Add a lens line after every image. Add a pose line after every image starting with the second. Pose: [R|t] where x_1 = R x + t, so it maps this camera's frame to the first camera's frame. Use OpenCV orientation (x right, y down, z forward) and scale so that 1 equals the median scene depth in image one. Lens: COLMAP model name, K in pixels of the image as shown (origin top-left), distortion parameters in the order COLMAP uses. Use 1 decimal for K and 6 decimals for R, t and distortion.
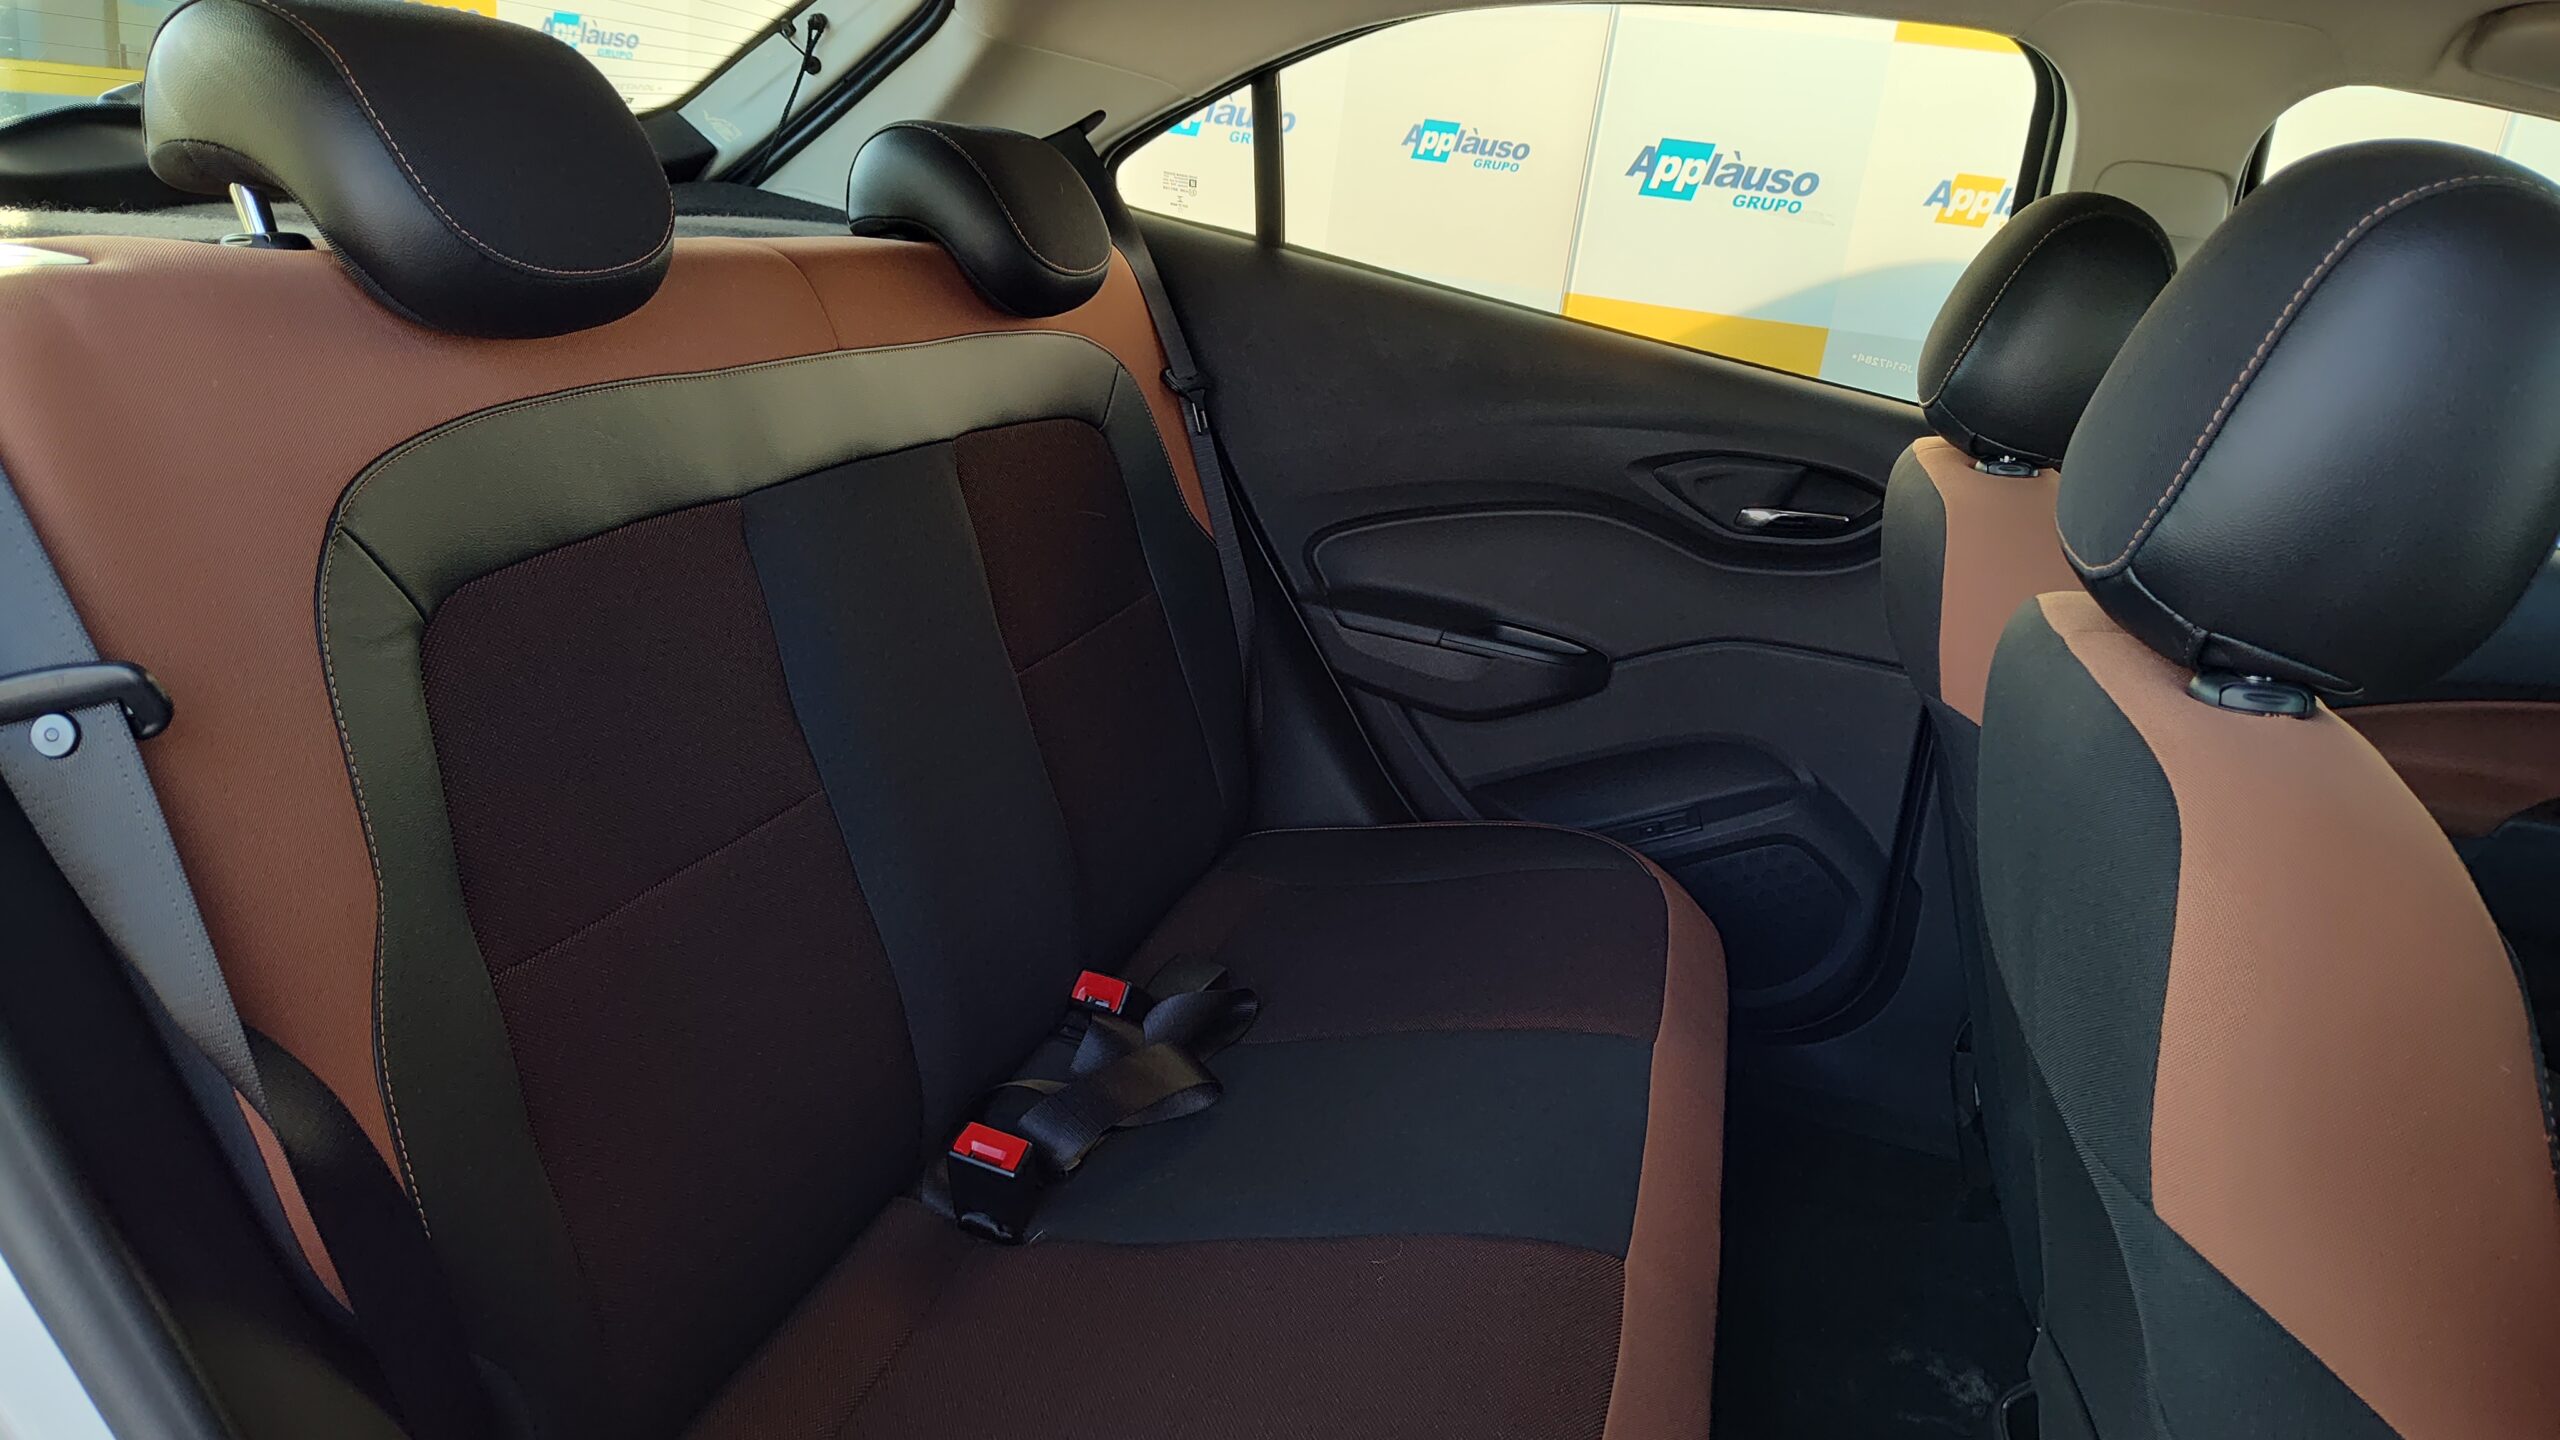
lens RADIAL K [[1776.0, 0, 1280.0], [0, 1776.0, 720.0], [0, 0, 1]] dist [0.047871, -0.053498]
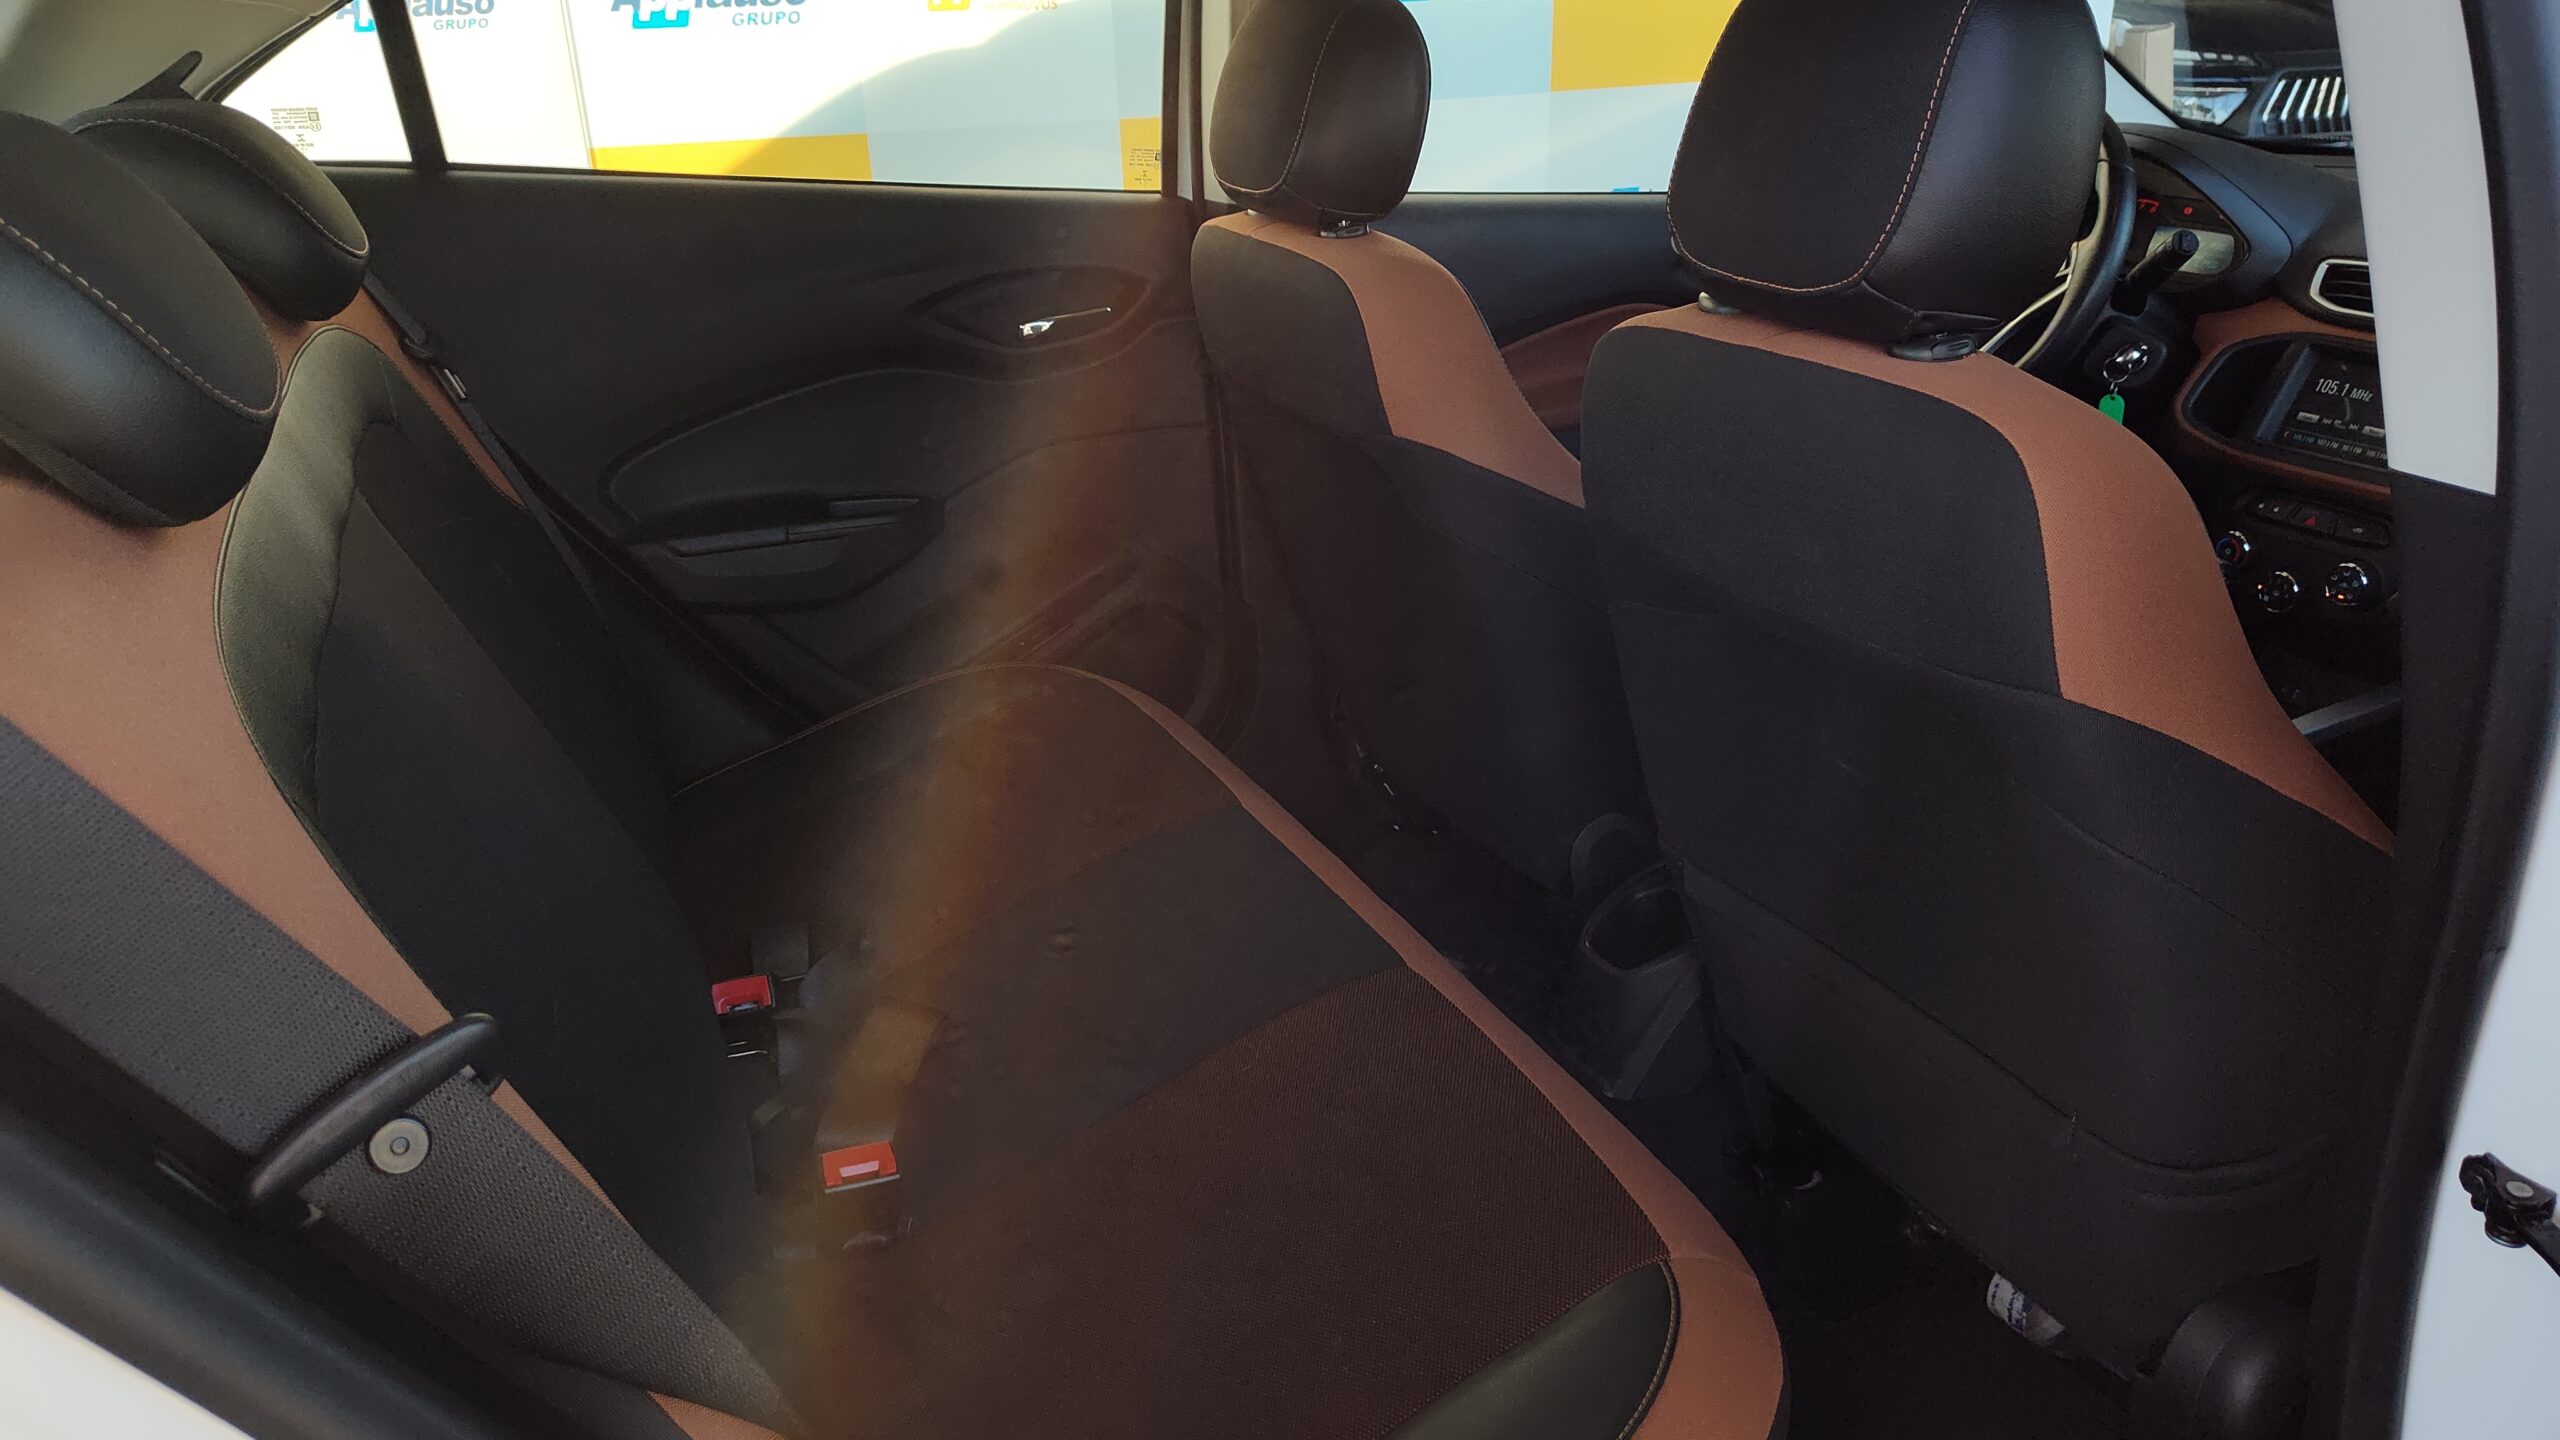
lens RADIAL K [[1776.0, 0, 1280.0], [0, 1776.0, 720.0], [0, 0, 1]] dist [0.047871, -0.053498]
pose [[0.762028, -0.376872, 0.526575, -0.253524], [0.313325, 0.926250, 0.209497, -0.071370], [-0.566694, 0.005347, 0.823911, 0.045883]]
